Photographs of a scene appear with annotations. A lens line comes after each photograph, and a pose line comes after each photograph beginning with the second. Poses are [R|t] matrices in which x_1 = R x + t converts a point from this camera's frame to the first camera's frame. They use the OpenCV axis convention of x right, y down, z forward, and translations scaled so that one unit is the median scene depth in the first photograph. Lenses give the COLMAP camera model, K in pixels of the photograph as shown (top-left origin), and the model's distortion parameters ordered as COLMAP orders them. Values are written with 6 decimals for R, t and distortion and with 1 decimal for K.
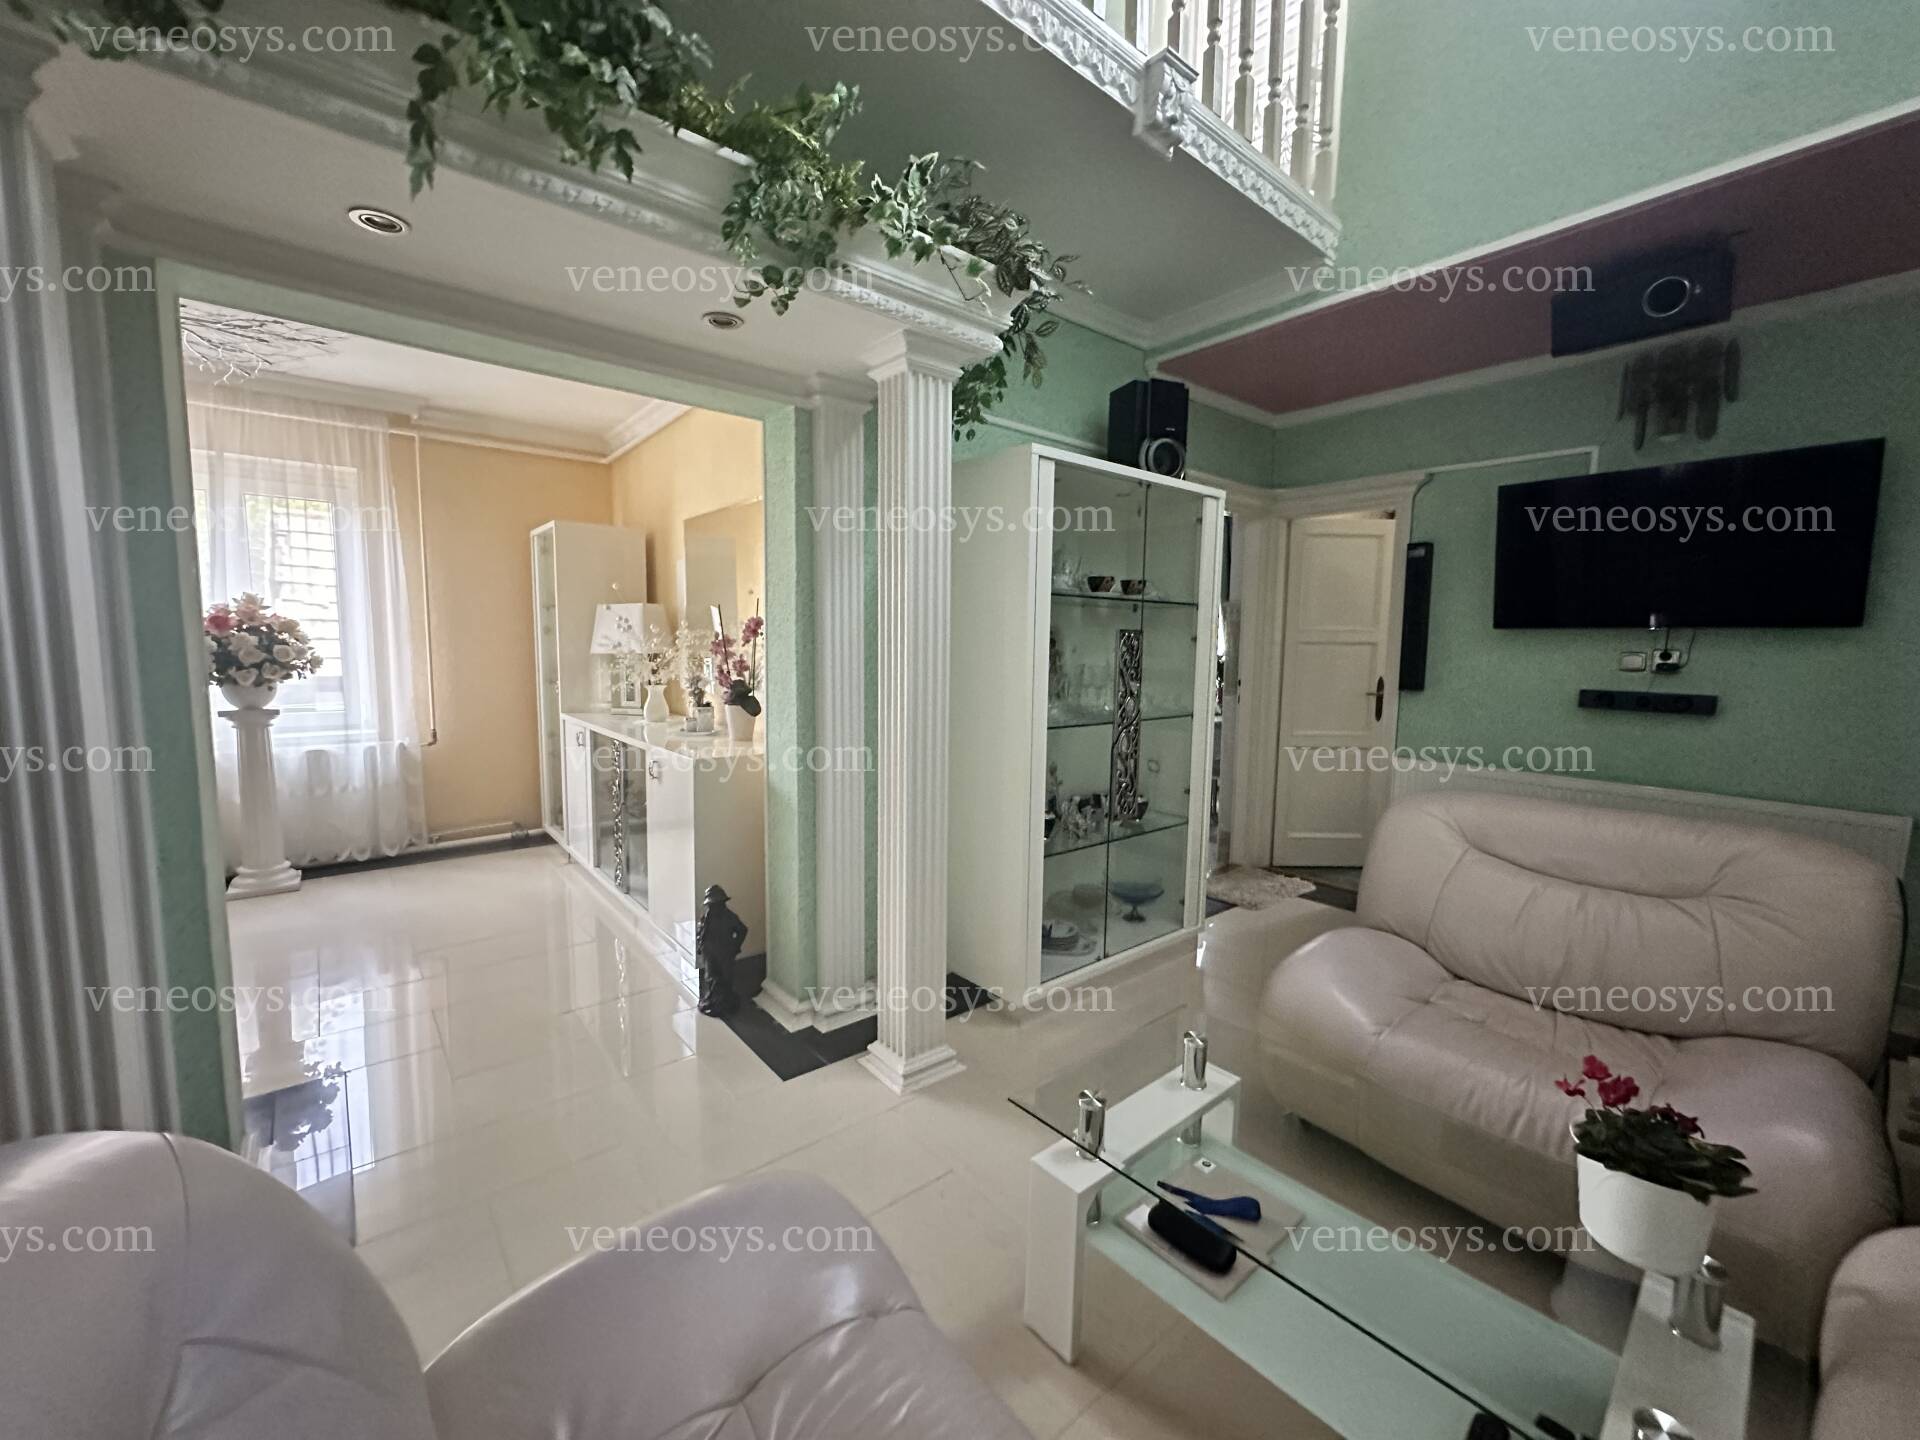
lens RADIAL K [[765.0, 0, 959.6], [0, 765.0, 721.1], [0, 0, 1]] dist [-0.004298, 0.000387]
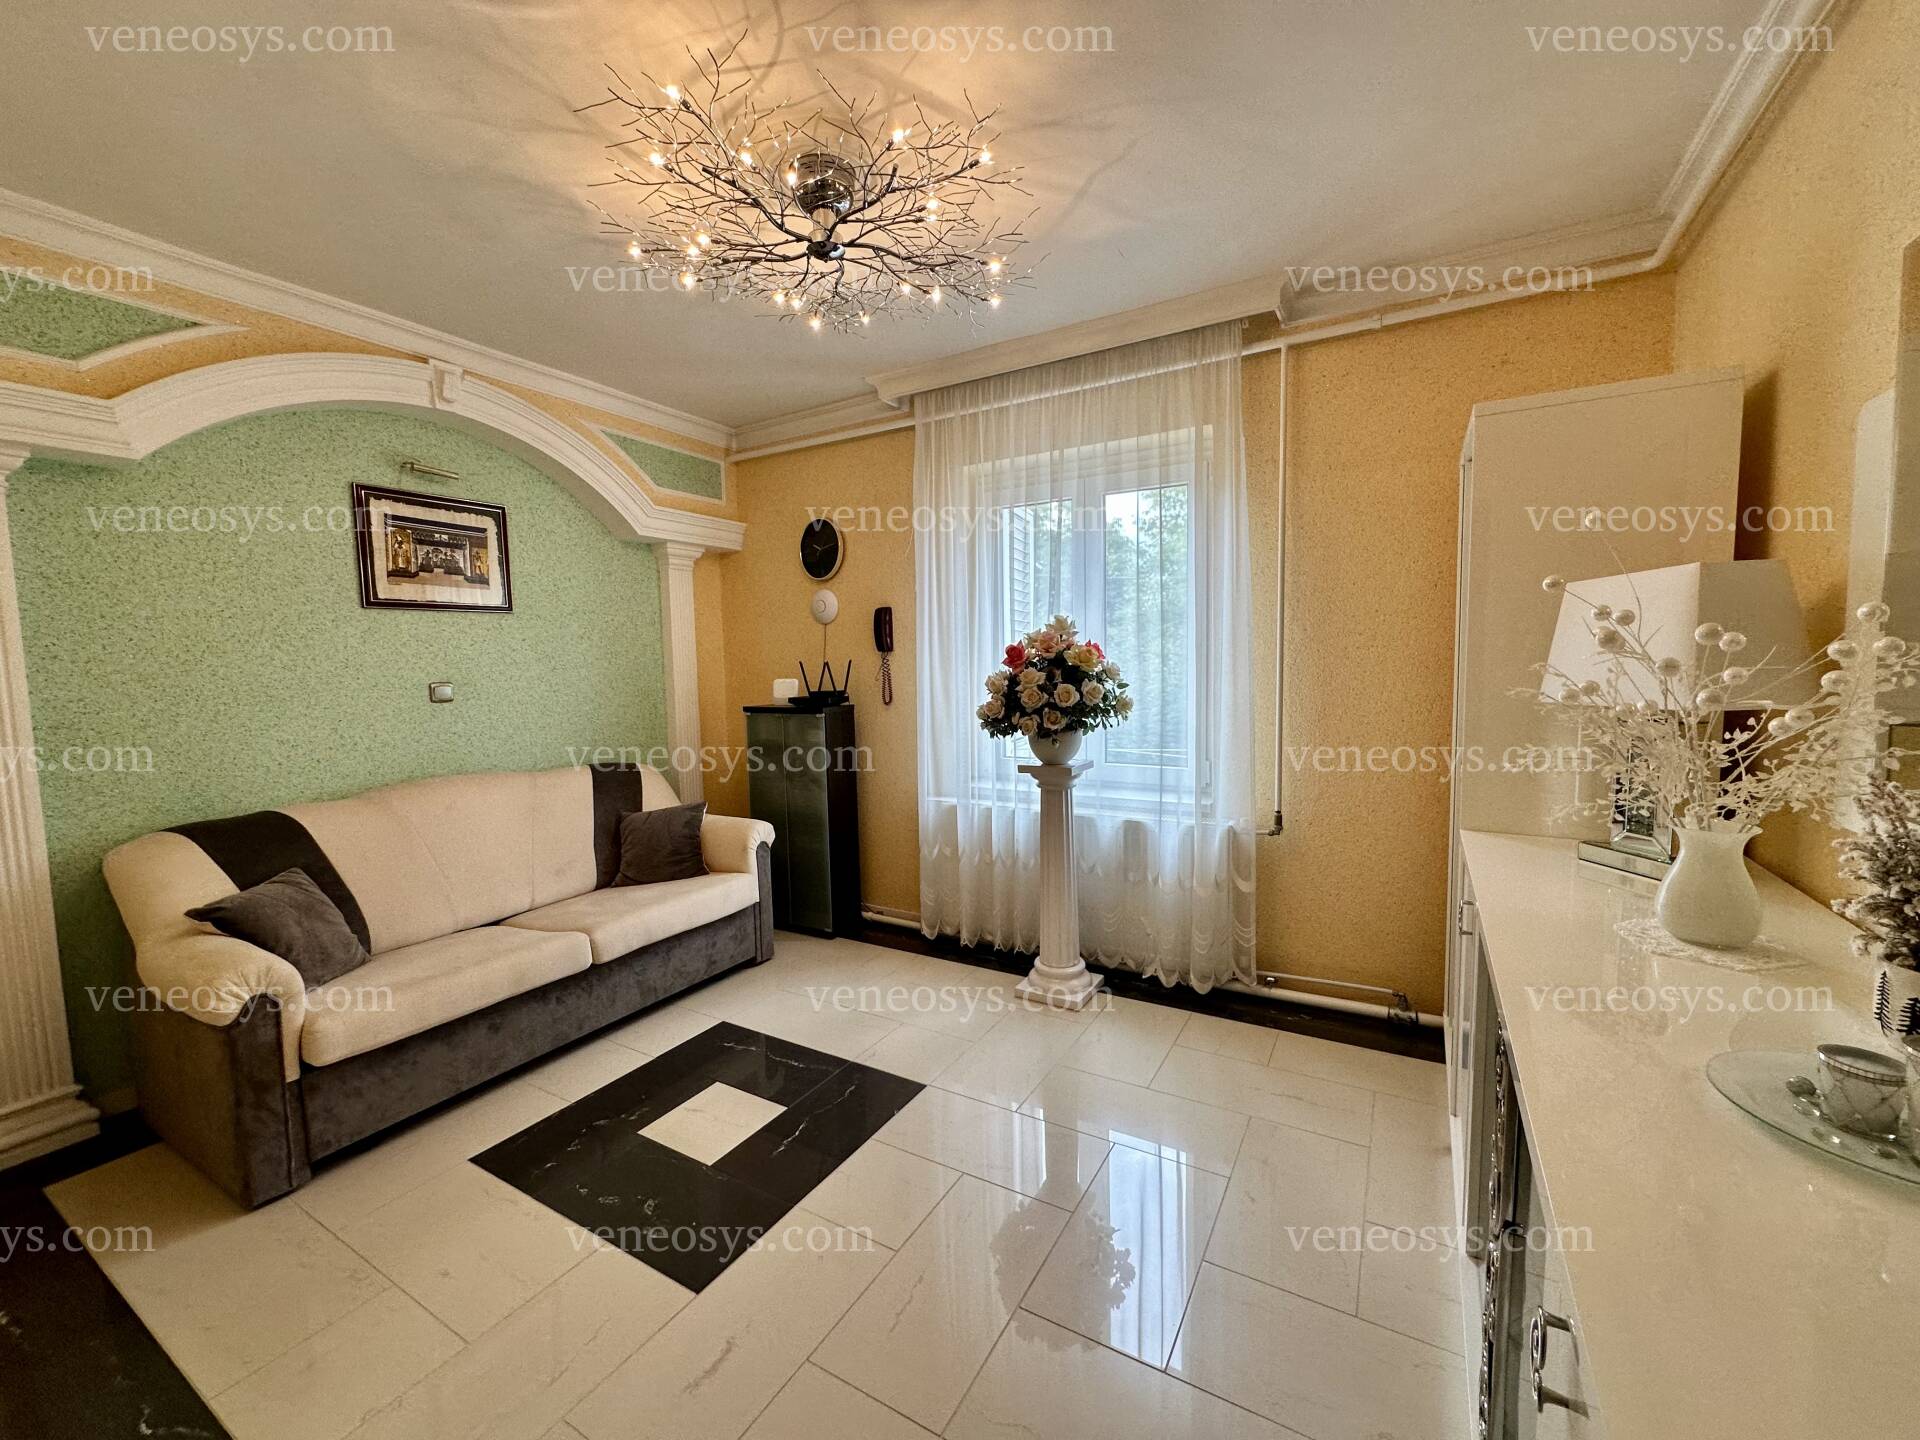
lens RADIAL K [[765.0, 0, 968.0], [0, 765.0, 723.6], [0, 0, 1]] dist [-0.004298, 0.000387]
pose [[0.345053, 0.060729, -0.936617, -0.203488], [-0.071055, 0.996731, 0.038450, -0.072537], [0.935890, 0.053284, 0.348240, 0.574901]]
